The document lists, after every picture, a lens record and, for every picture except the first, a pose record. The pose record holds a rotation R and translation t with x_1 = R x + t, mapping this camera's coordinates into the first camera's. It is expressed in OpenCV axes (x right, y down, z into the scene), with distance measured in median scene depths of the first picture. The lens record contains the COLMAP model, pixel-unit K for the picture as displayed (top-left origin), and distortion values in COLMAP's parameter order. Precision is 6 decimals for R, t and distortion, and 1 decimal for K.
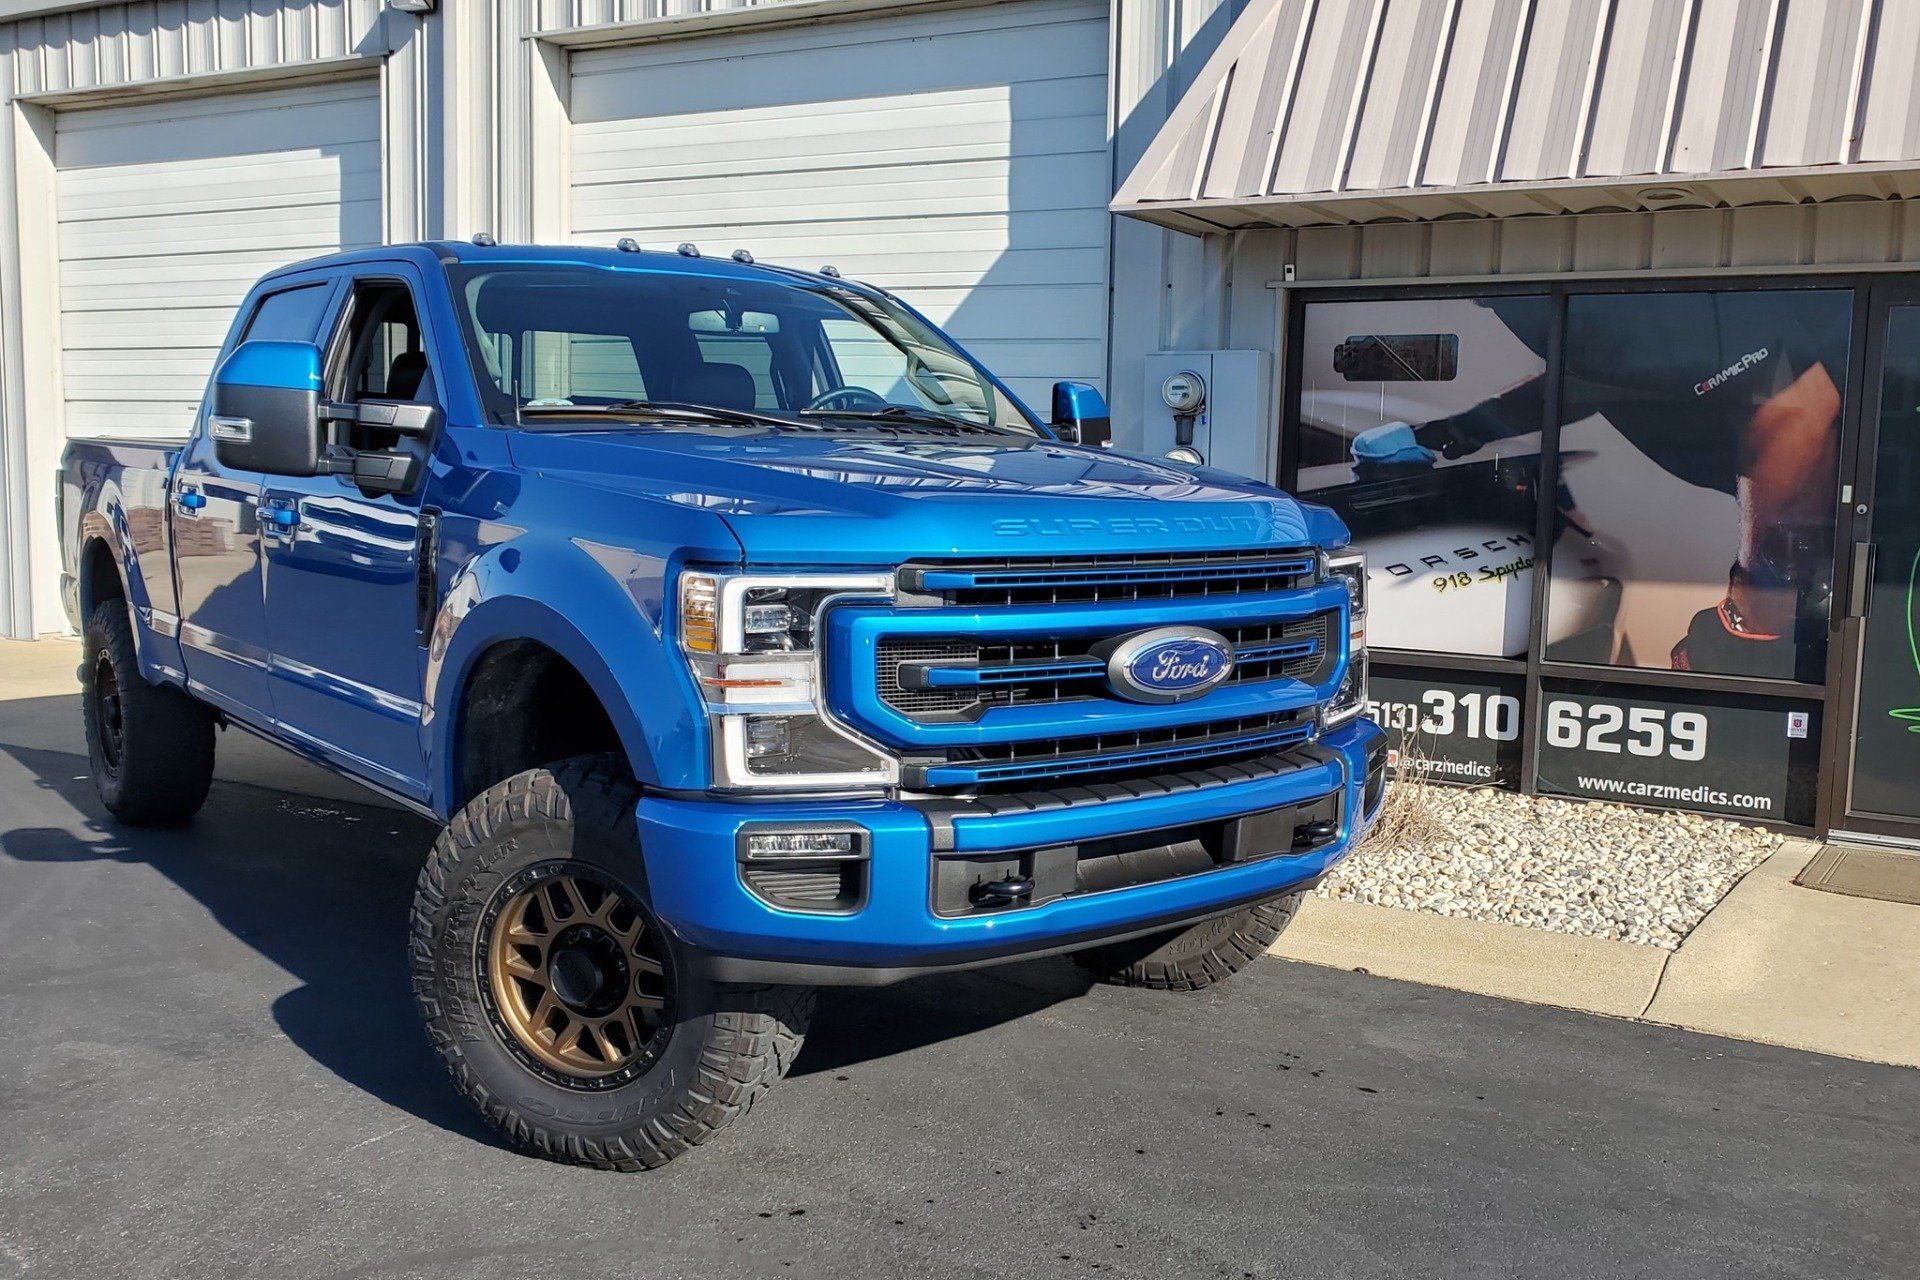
lens RADIAL K [[1707.8, 0, 1105.9], [0, 1707.8, 663.9], [0, 0, 1]] dist [0.097284, -0.121633]
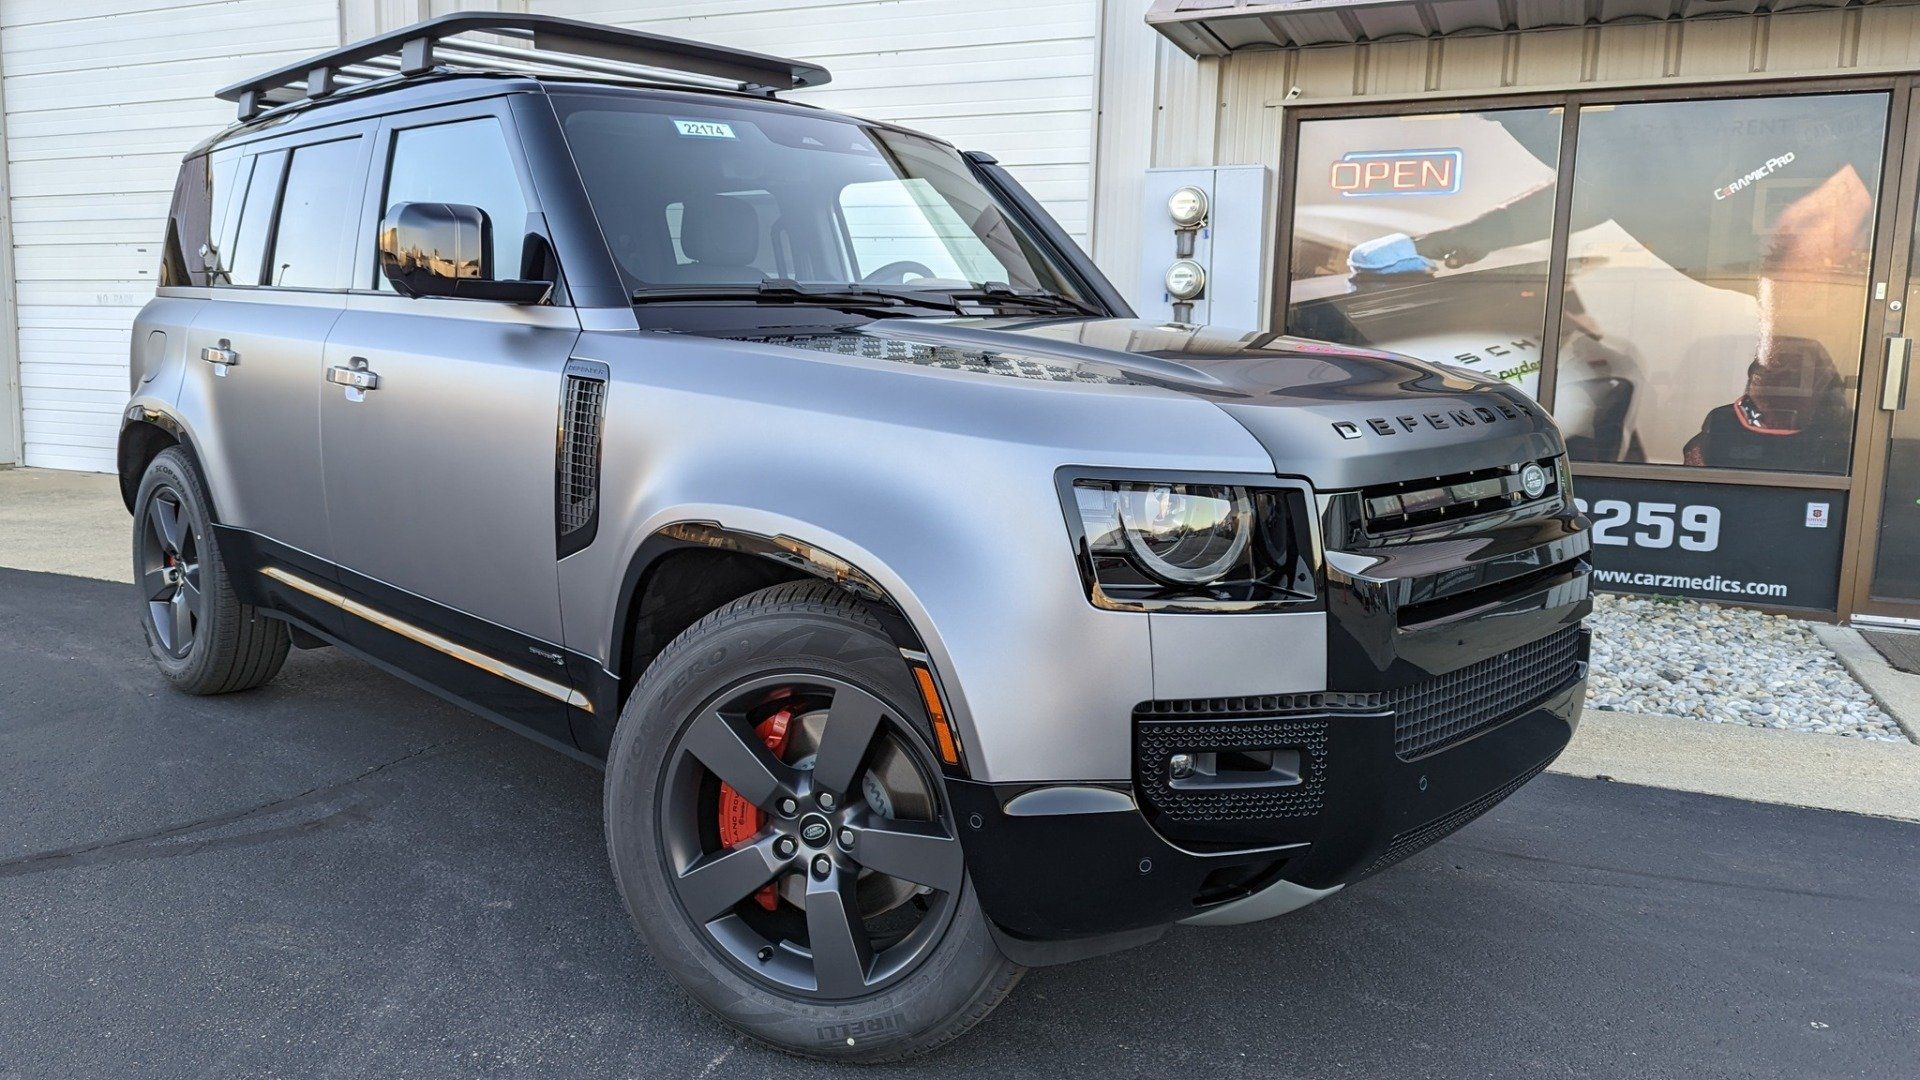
lens RADIAL K [[1323.1, 0, 934.0], [0, 1323.1, 522.5], [0, 0, 1]] dist [0.059664, -0.040913]
pose [[0.996214, -0.017299, 0.085191, -0.191671], [0.015264, 0.999584, 0.024483, 0.011008], [-0.085579, -0.023090, 0.996064, 0.219103]]
